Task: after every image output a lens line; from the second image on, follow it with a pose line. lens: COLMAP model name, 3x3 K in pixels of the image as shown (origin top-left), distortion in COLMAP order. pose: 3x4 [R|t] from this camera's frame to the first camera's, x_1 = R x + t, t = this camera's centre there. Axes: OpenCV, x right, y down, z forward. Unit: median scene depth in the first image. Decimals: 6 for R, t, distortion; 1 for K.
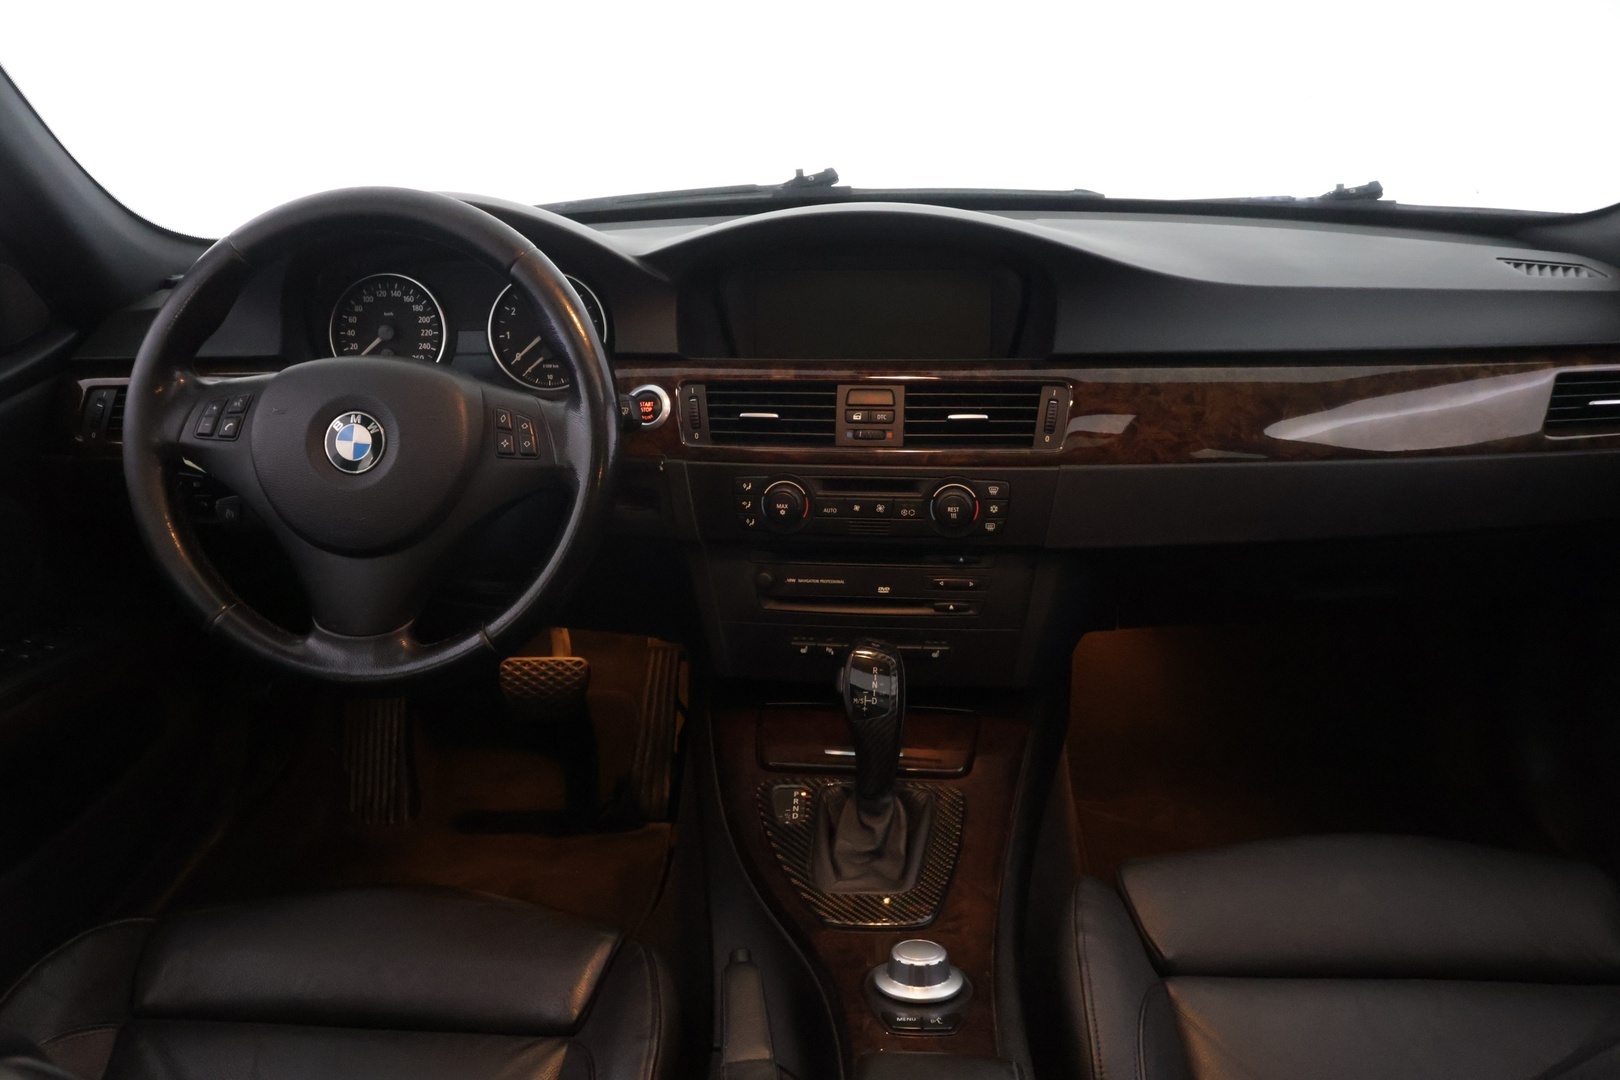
lens RADIAL K [[1362.3, 0, 817.1], [0, 1362.3, 535.9], [0, 0, 1]] dist [-0.016736, 0.050493]
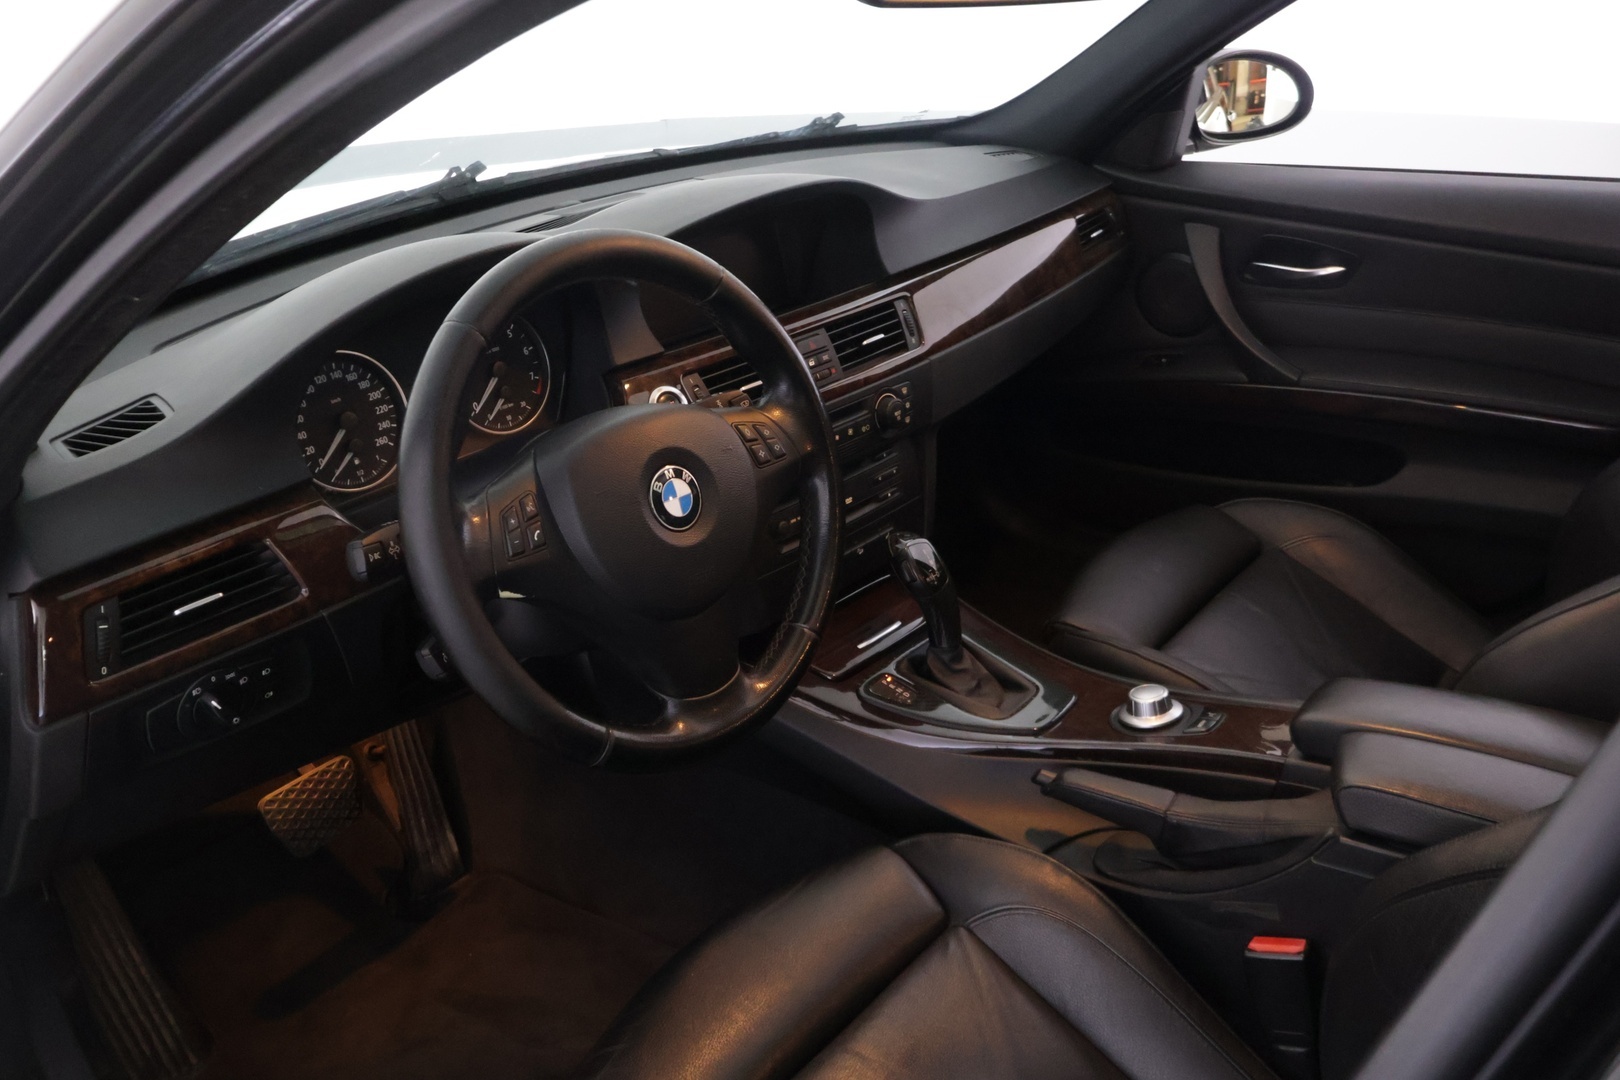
lens RADIAL K [[1362.3, 0, 817.1], [0, 1362.3, 535.9], [0, 0, 1]] dist [-0.016736, 0.050493]
pose [[0.576930, -0.343868, 0.740883, -0.866883], [0.305446, 0.932080, 0.194756, -0.173088], [-0.757532, 0.113939, 0.642777, 0.272054]]
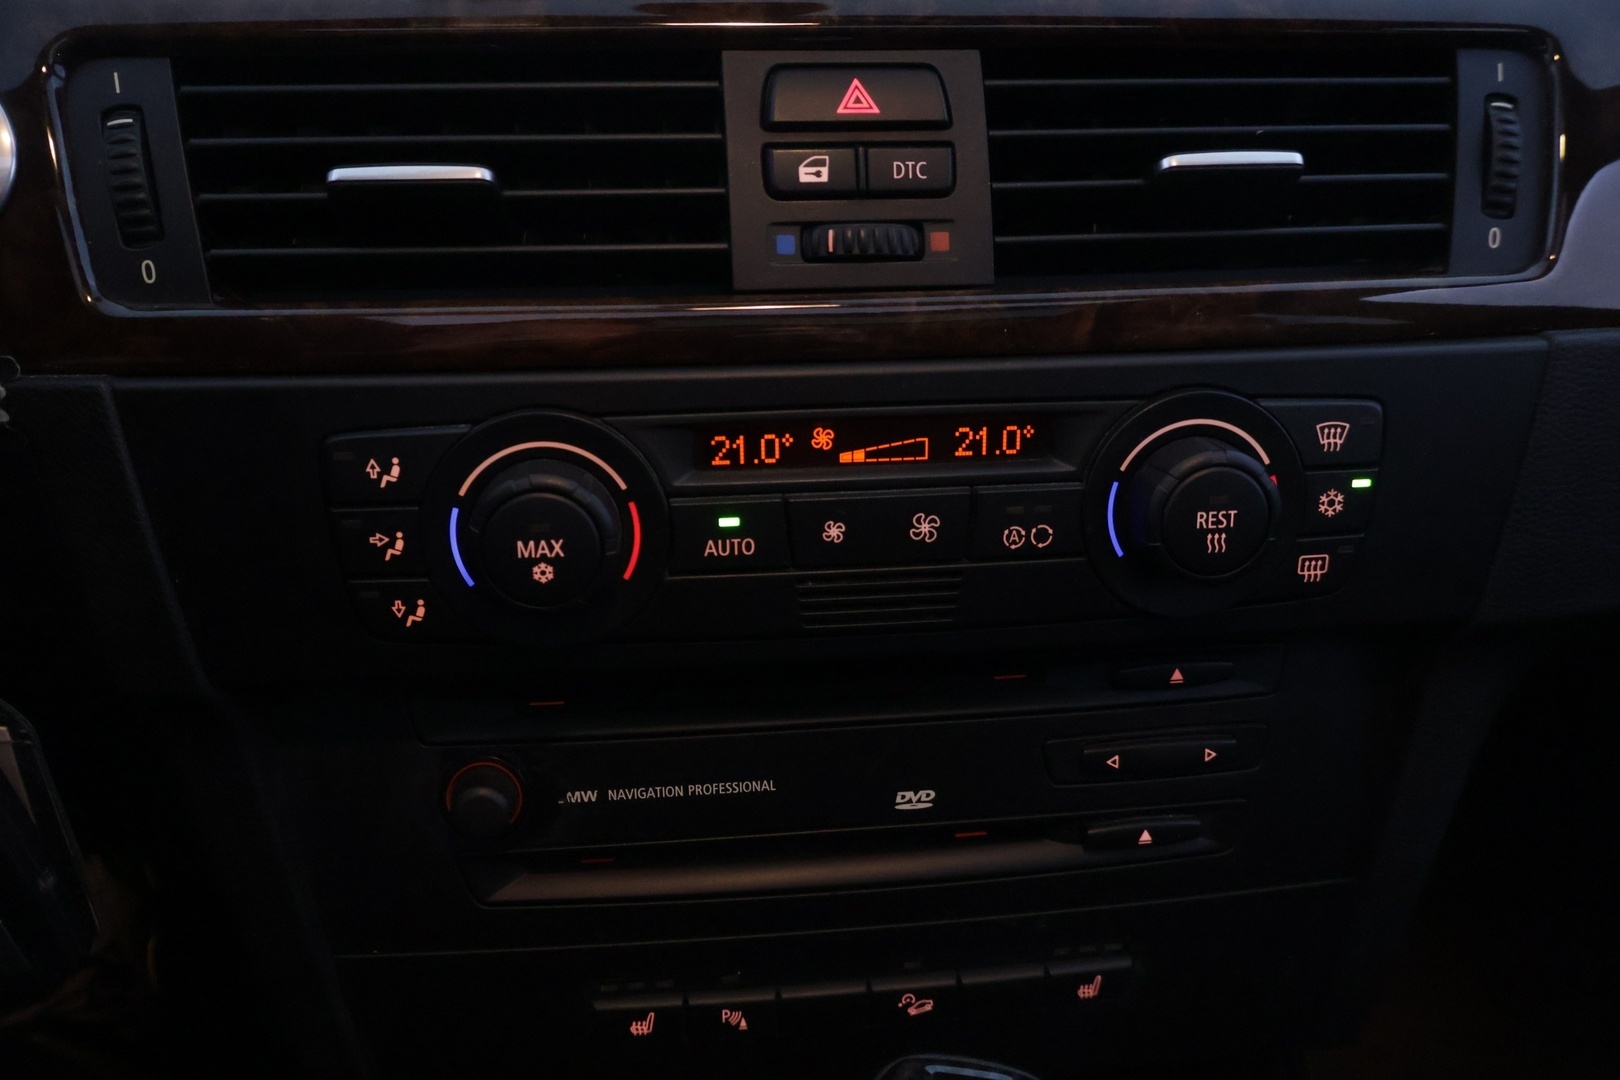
lens RADIAL K [[1362.3, 0, 817.1], [0, 1362.3, 535.9], [0, 0, 1]] dist [-0.016736, 0.050493]
pose [[0.971559, -0.072985, 0.225271, -0.031752], [0.055244, 0.994926, 0.084084, -0.041212], [-0.230265, -0.069248, 0.970661, 0.746431]]
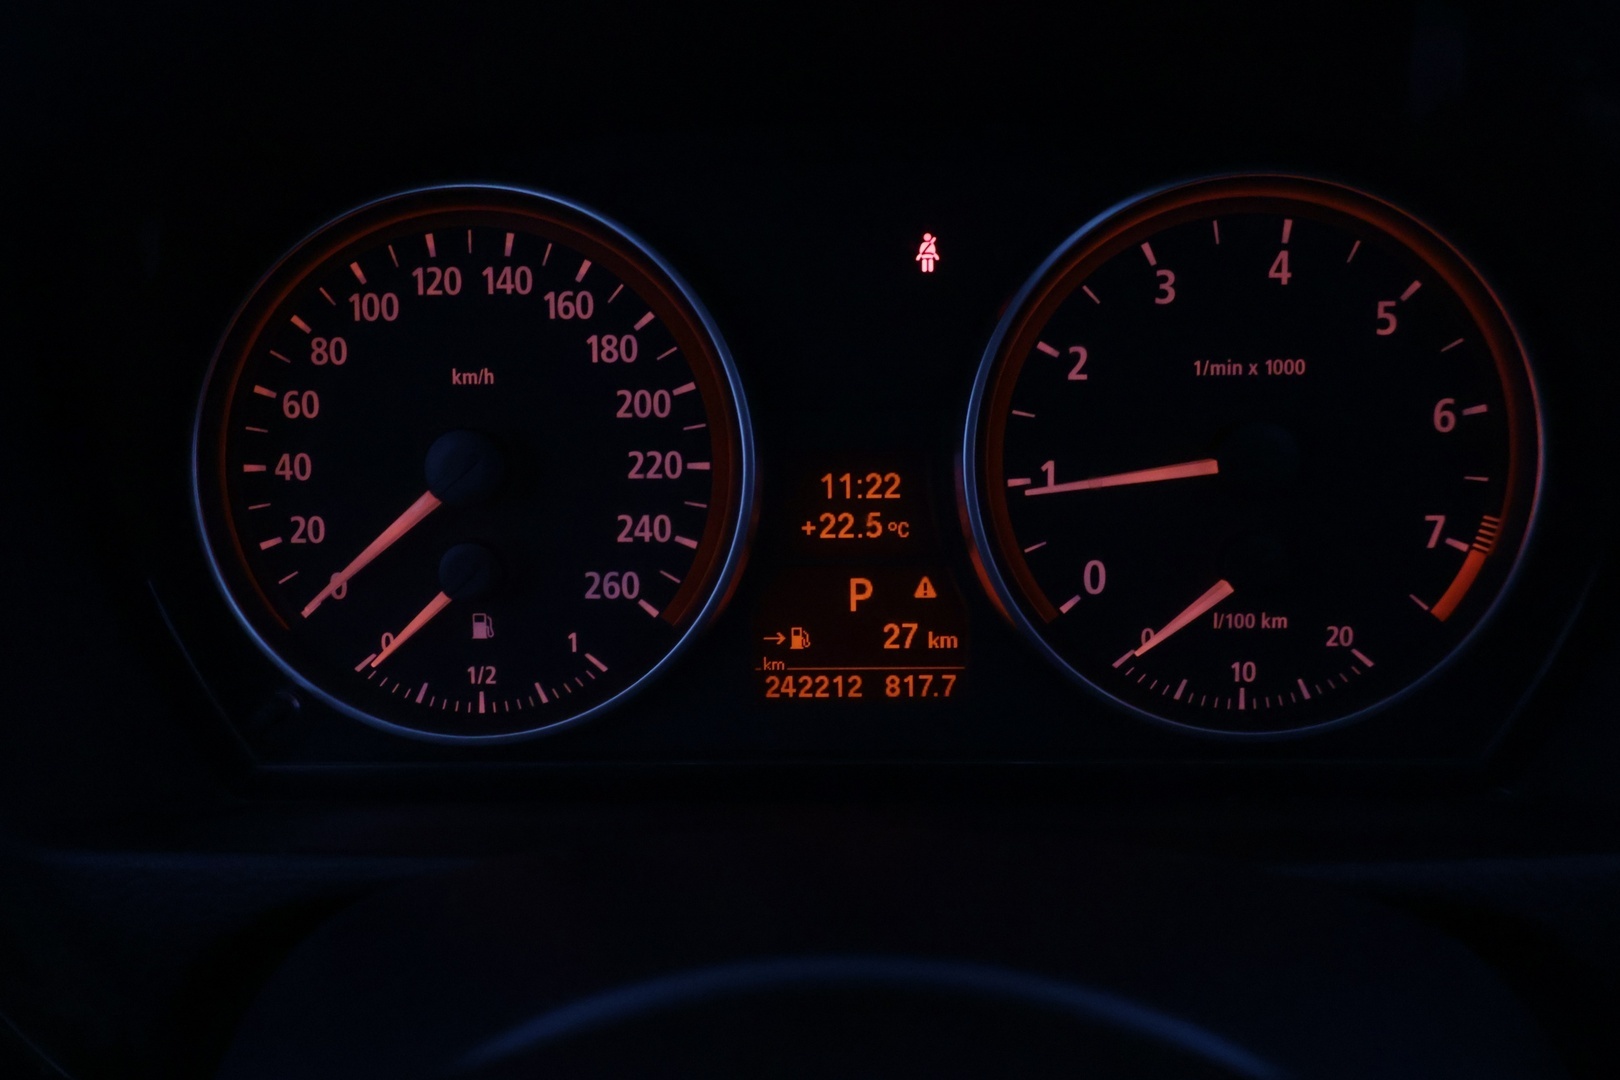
lens RADIAL K [[1362.3, 0, 817.1], [0, 1362.3, 535.9], [0, 0, 1]] dist [-0.016736, 0.050493]
pose [[0.999660, -0.008253, 0.024722, -0.292294], [0.008412, 0.999945, -0.006339, -0.149719], [-0.024669, 0.006544, 0.999674, 0.862631]]
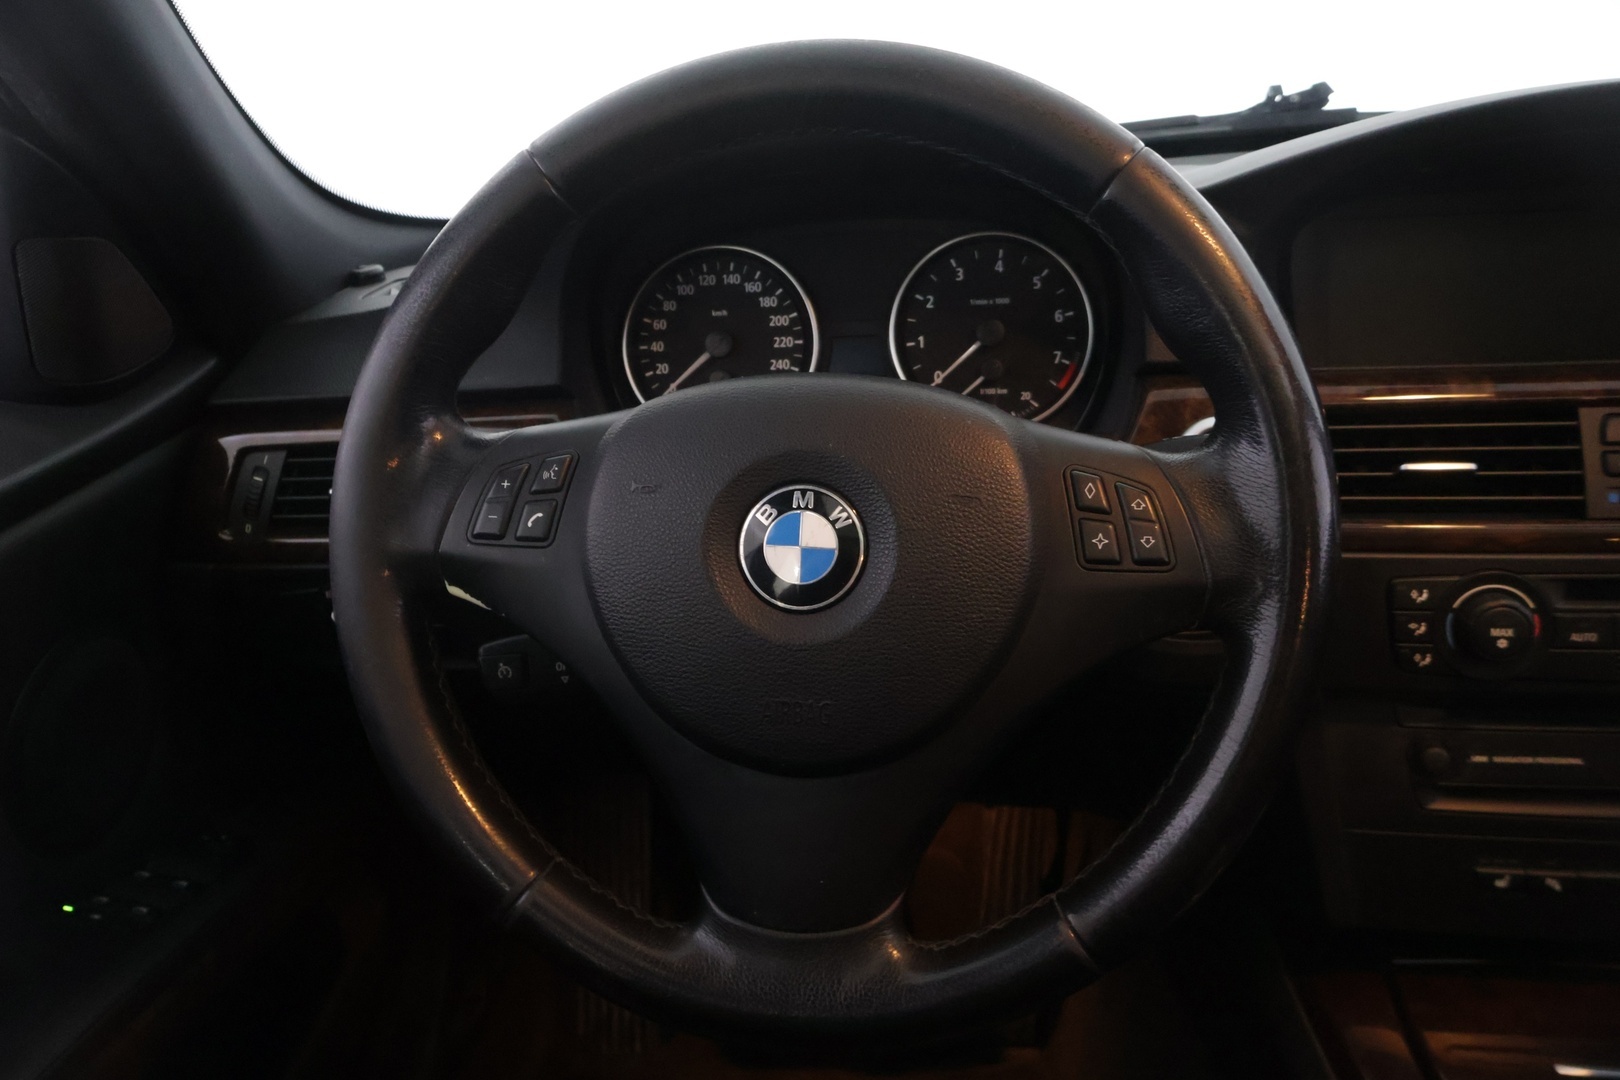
lens RADIAL K [[1362.3, 0, 817.1], [0, 1362.3, 535.9], [0, 0, 1]] dist [-0.016736, 0.050493]
pose [[0.998704, -0.025009, -0.044330, -0.270805], [0.023835, 0.999356, -0.026824, -0.051682], [0.044972, 0.025732, 0.998657, 0.439280]]
